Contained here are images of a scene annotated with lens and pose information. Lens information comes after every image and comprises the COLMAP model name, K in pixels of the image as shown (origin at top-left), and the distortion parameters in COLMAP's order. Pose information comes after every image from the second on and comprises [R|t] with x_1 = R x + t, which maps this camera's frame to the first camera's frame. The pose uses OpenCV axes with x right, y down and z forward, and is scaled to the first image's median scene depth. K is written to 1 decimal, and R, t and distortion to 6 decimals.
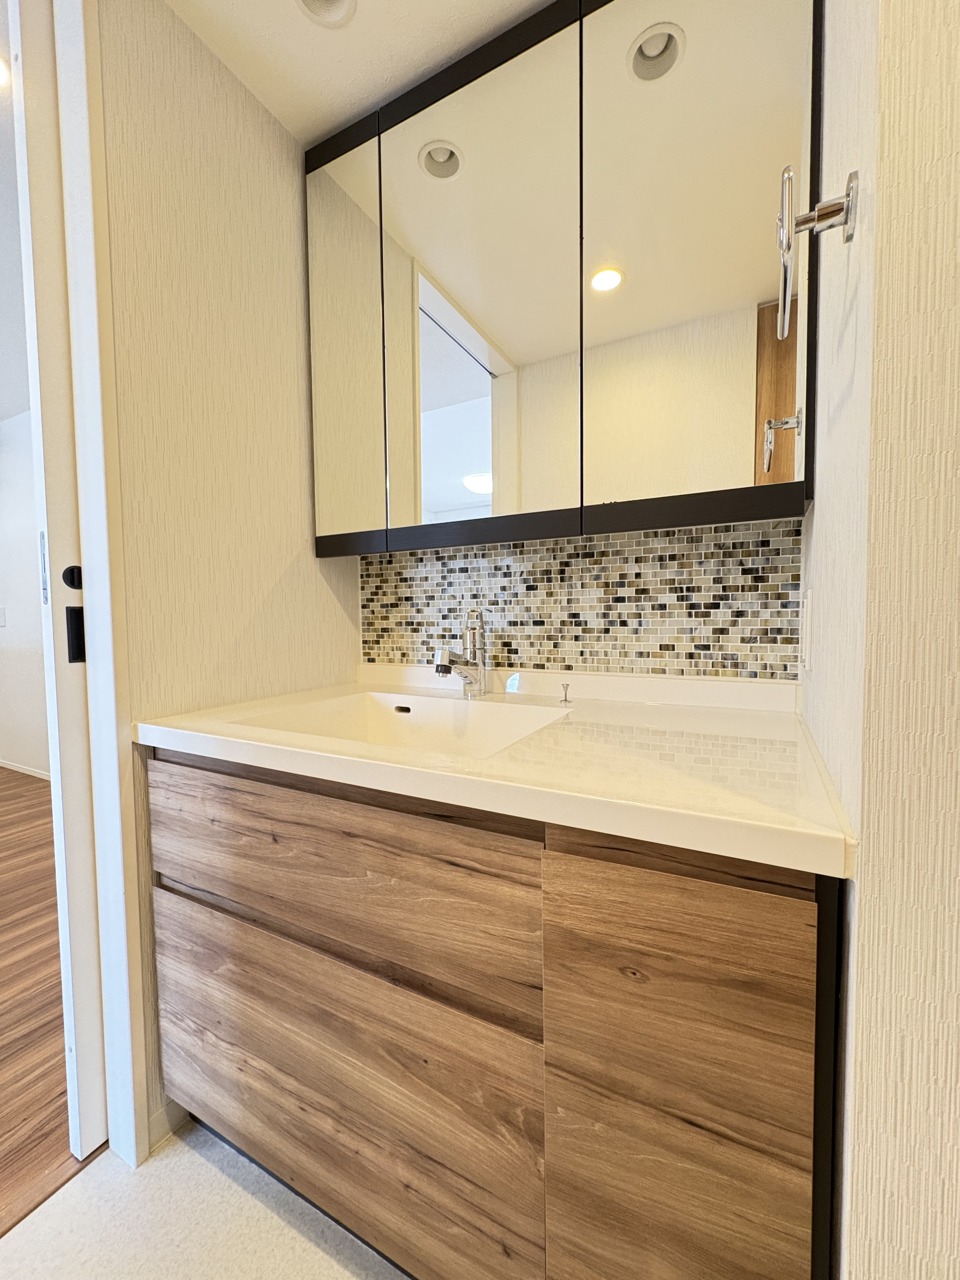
lens RADIAL K [[512.1, 0, 479.7], [0, 512.1, 639.6], [0, 0, 1]] dist [0.002232, 0.000295]
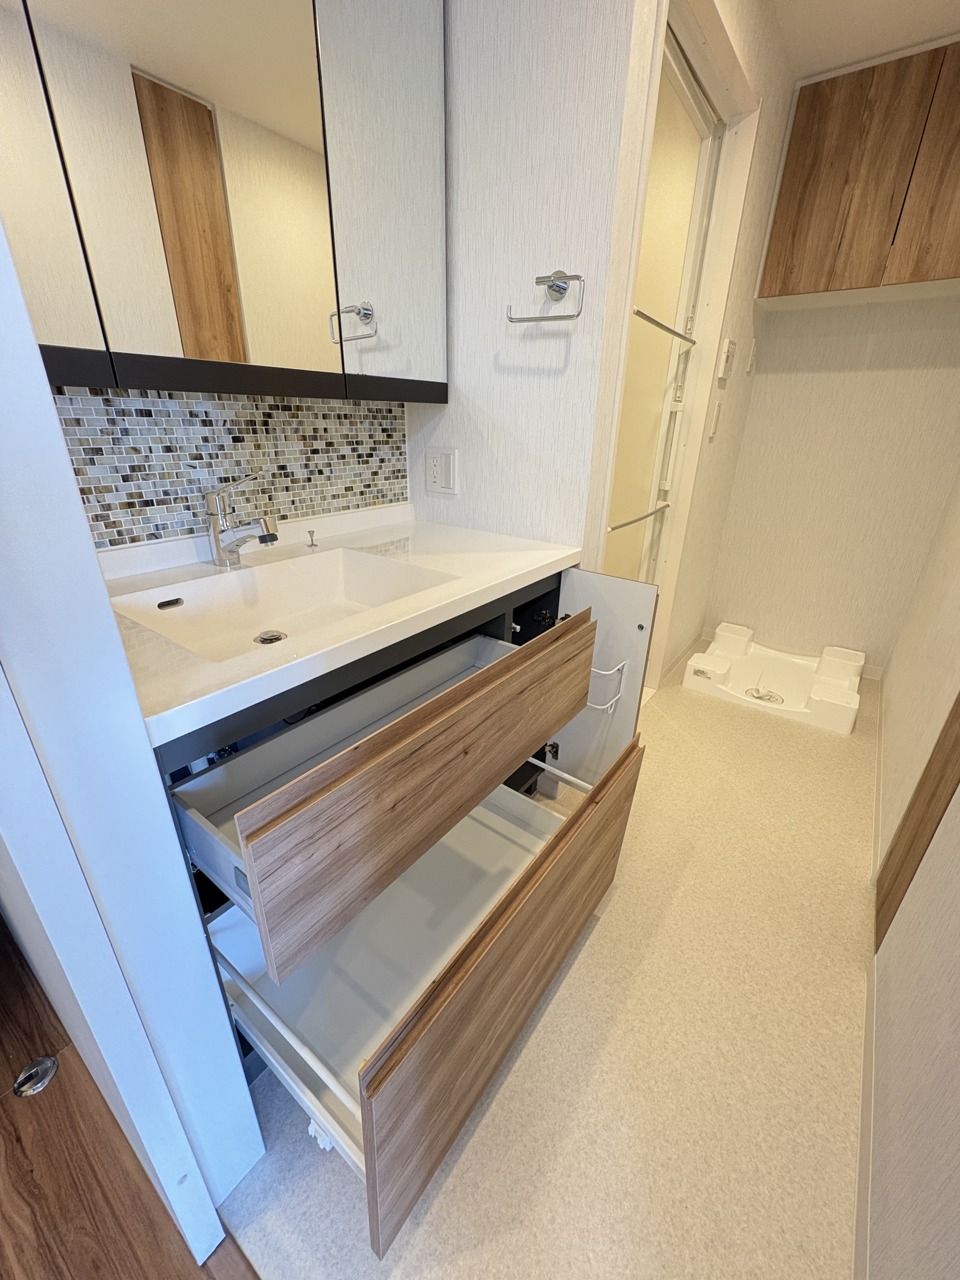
lens RADIAL K [[512.1, 0, 478.0], [0, 512.1, 638.8], [0, 0, 1]] dist [0.002232, 0.000295]
pose [[0.149933, -0.378535, 0.913363, -0.914719], [0.029153, 0.925096, 0.378613, -0.114177], [-0.988266, -0.030139, 0.149738, 0.432567]]
